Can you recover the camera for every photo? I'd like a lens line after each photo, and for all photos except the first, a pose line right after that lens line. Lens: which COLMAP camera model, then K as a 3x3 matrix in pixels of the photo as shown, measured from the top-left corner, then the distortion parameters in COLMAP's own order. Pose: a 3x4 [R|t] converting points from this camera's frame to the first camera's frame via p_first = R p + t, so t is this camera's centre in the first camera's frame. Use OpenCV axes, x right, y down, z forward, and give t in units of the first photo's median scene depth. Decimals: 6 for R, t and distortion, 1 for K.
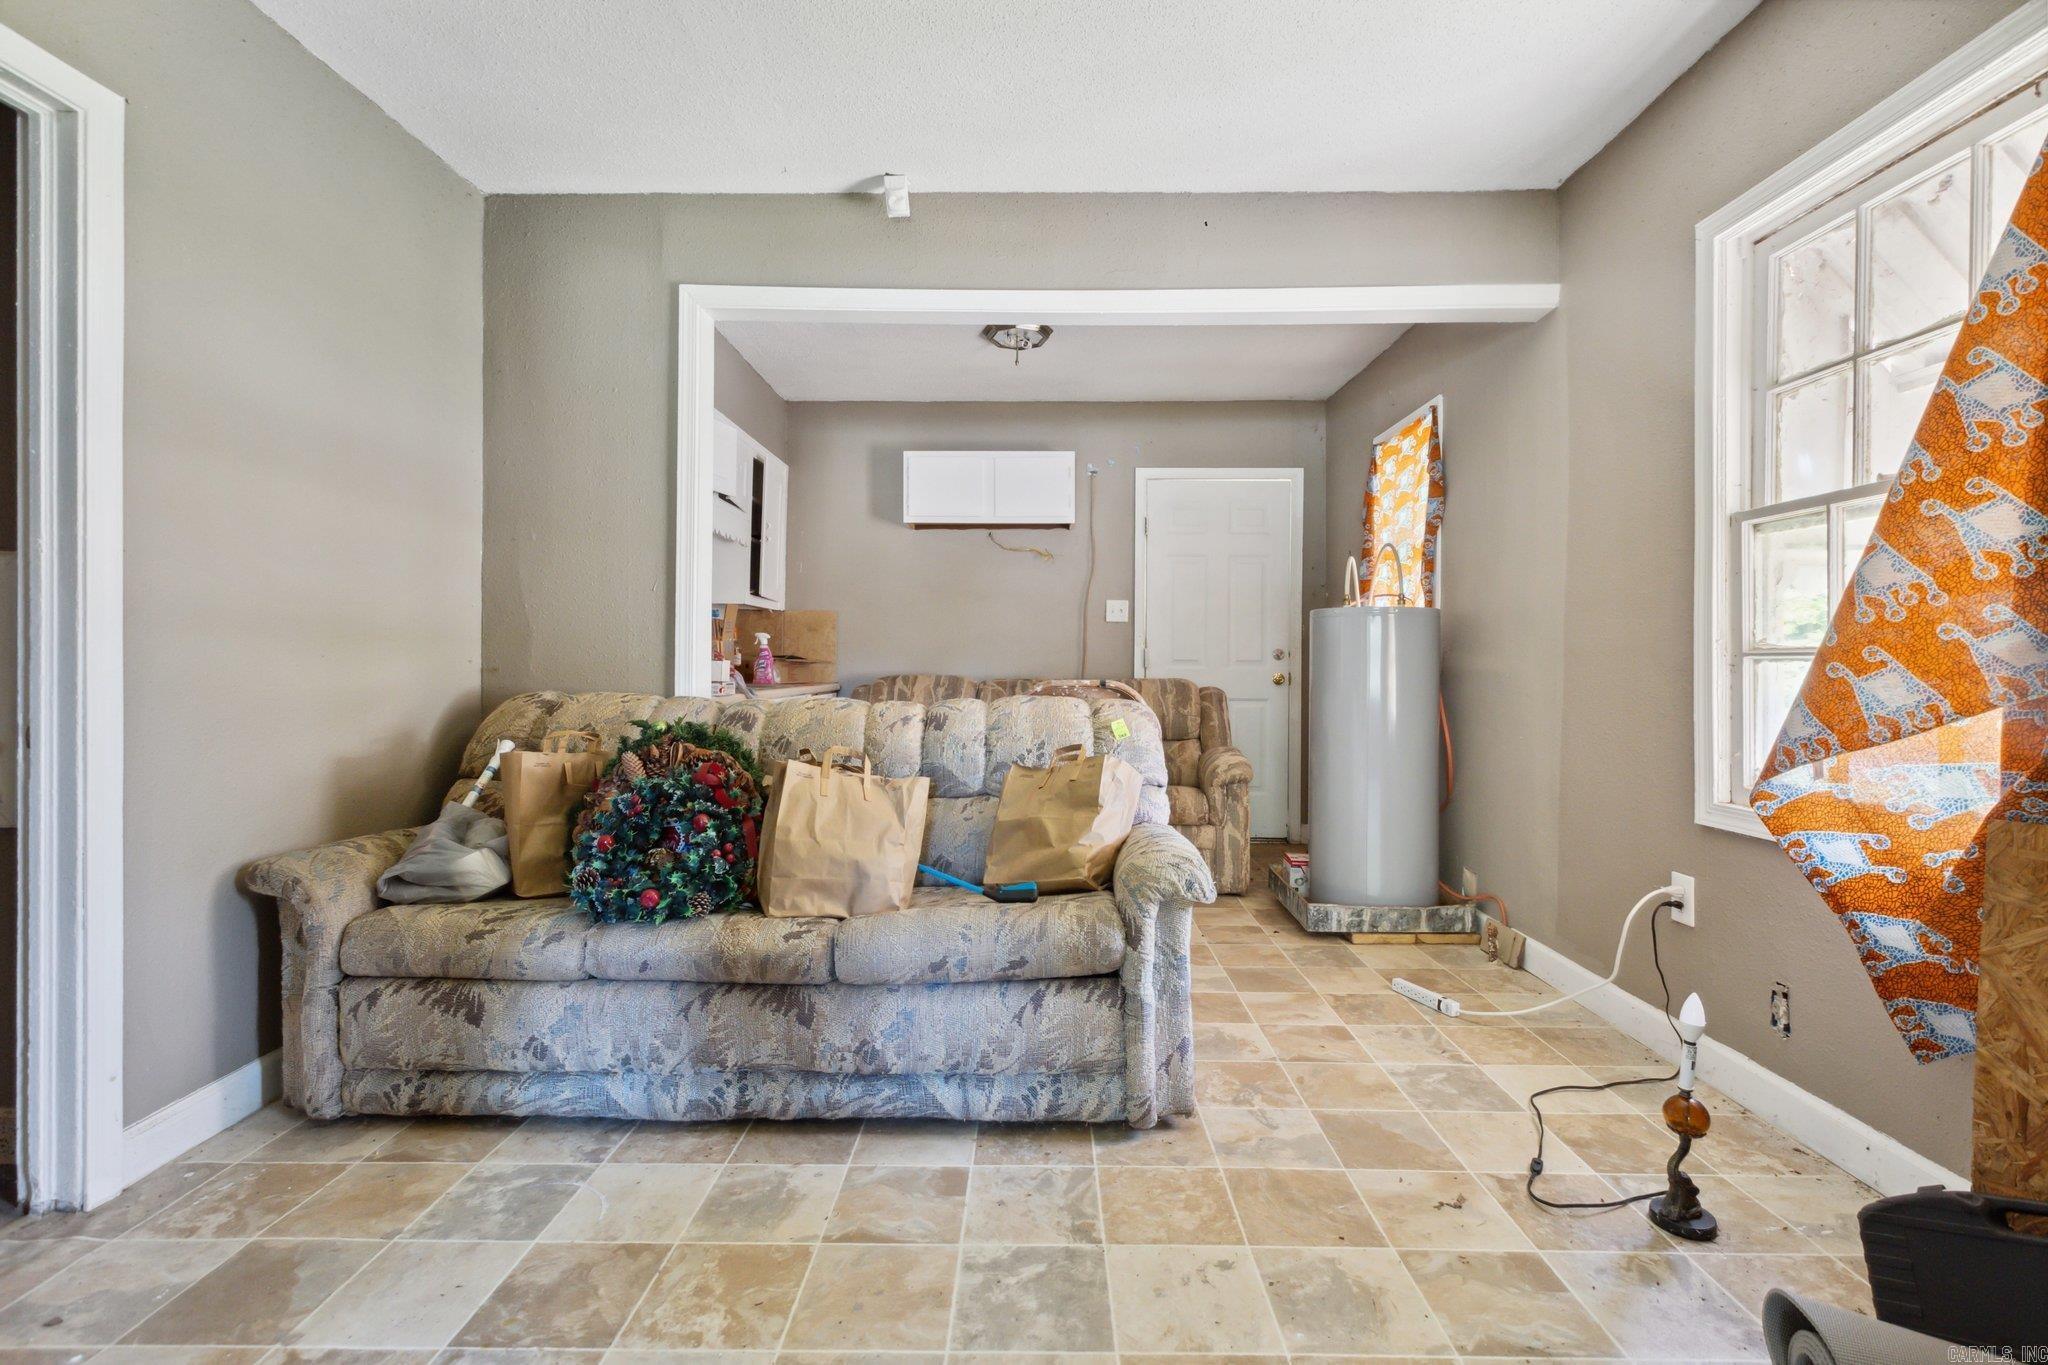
lens RADIAL K [[925.6, 0, 1026.1], [0, 925.6, 664.0], [0, 0, 1]] dist [0.001859, 0.000074]
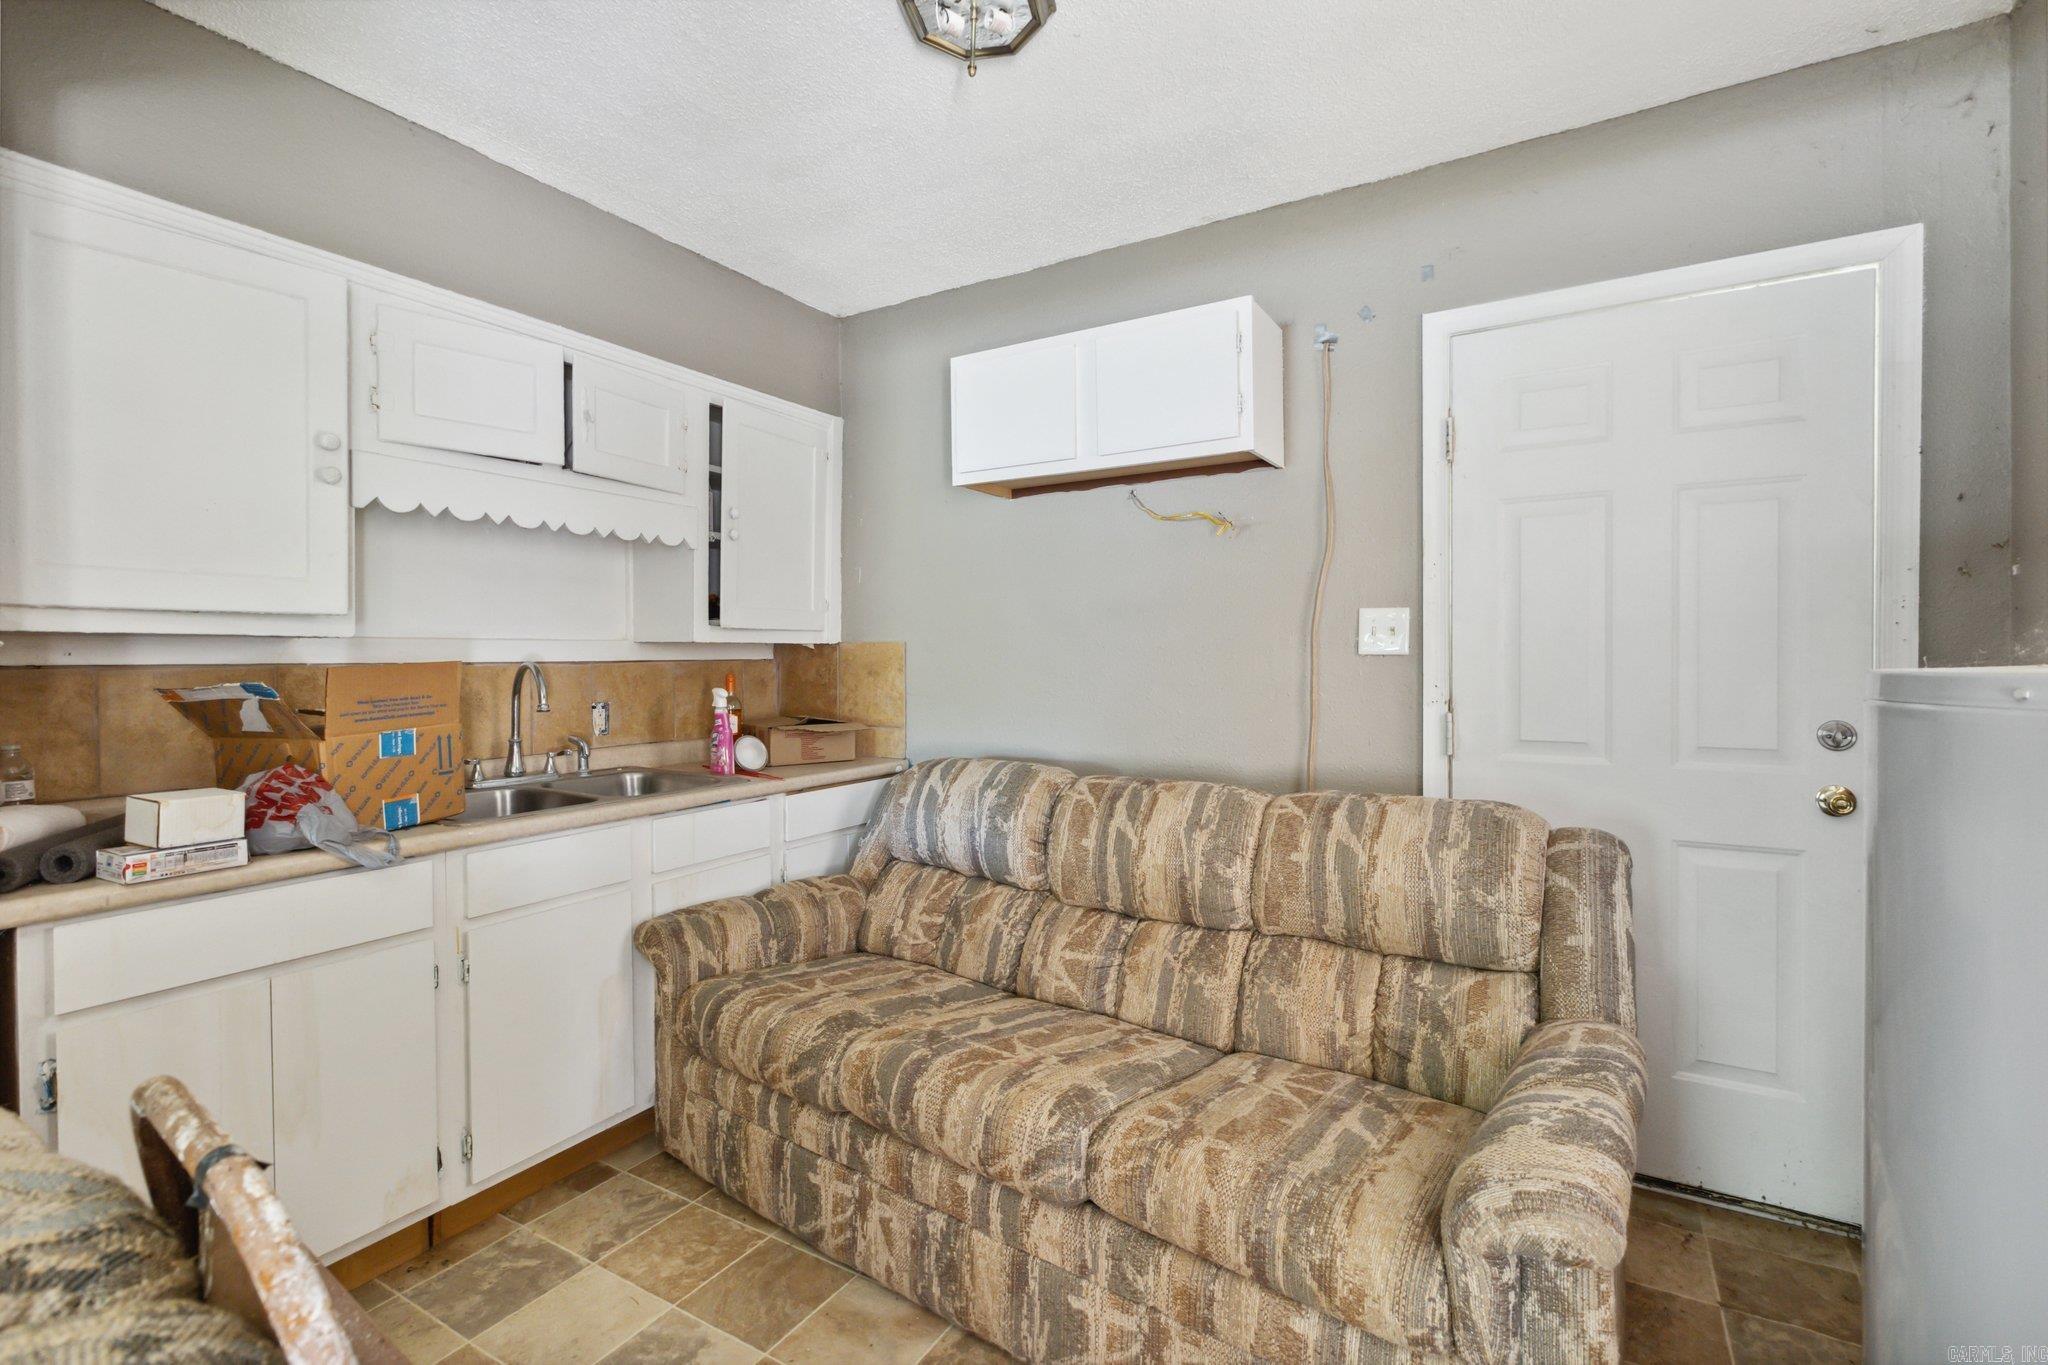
lens RADIAL K [[925.6, 0, 1023.2], [0, 925.6, 676.7], [0, 0, 1]] dist [0.001859, 0.000074]
pose [[0.872665, -0.002863, -0.488311, 0.173463], [0.003869, 0.999992, 0.001052, -0.037284], [0.488305, -0.002807, 0.872669, 0.525508]]
